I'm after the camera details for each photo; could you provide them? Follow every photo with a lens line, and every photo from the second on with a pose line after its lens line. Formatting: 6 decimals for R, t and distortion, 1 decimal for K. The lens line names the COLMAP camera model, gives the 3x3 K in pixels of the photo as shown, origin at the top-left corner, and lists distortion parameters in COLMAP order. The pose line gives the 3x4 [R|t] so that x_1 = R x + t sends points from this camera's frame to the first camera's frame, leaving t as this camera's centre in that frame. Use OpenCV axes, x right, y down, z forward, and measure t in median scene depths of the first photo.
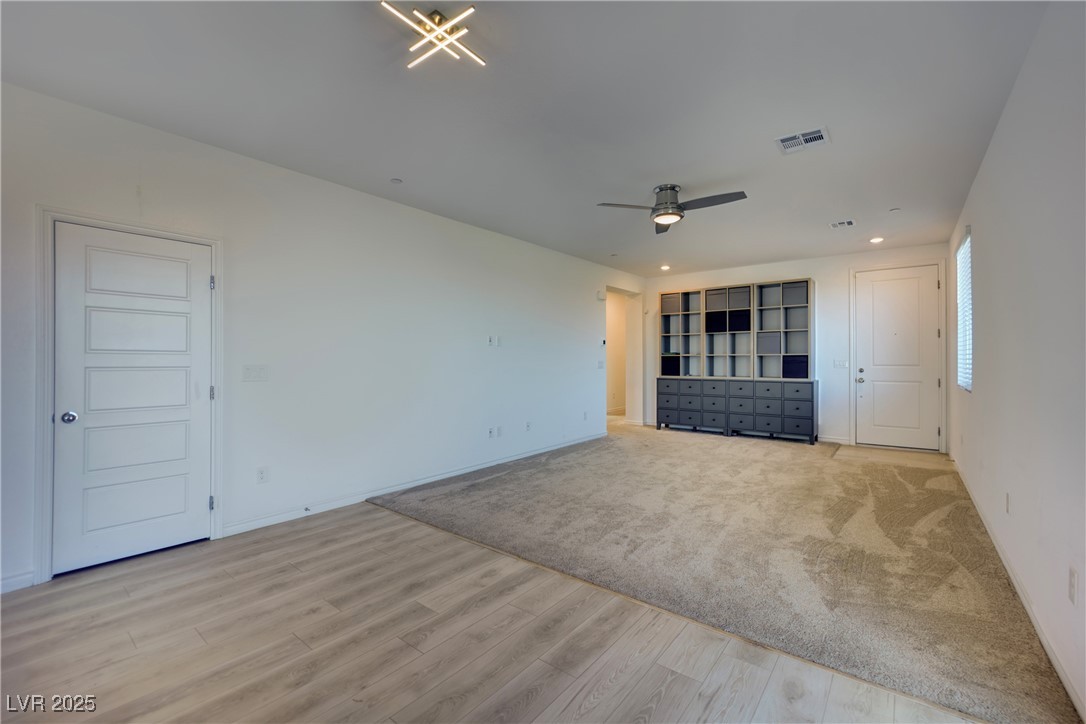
lens RADIAL K [[453.9, 0, 561.4], [0, 453.9, 355.6], [0, 0, 1]] dist [-0.021965, -0.001180]
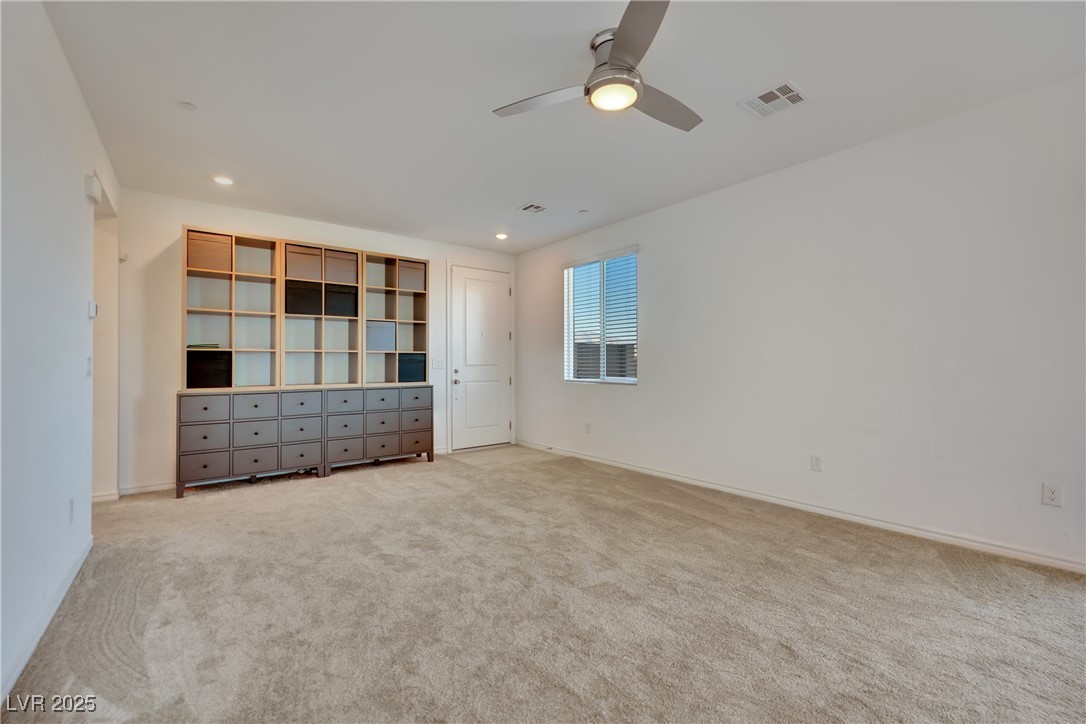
lens RADIAL K [[453.9, 0, 545.8], [0, 453.9, 359.1], [0, 0, 1]] dist [-0.021965, -0.001180]
pose [[0.250040, 0.011850, 0.968163, -0.191224], [-0.003545, 0.999930, -0.011323, 0.017411], [-0.968229, -0.000601, 0.250065, 0.559881]]
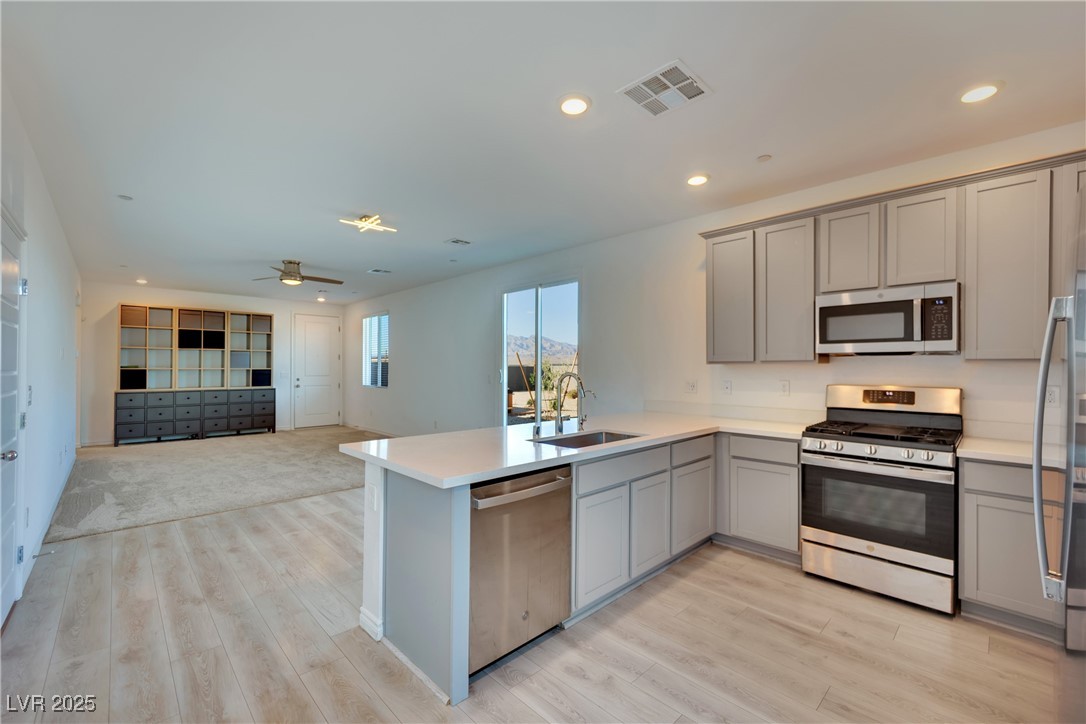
lens RADIAL K [[453.9, 0, 546.6], [0, 453.9, 362.9], [0, 0, 1]] dist [-0.021965, -0.001180]
pose [[0.150036, 0.011722, 0.988611, -0.669963], [-0.010125, 0.999895, -0.010320, -0.014260], [-0.988629, -0.008462, 0.150139, -0.044637]]
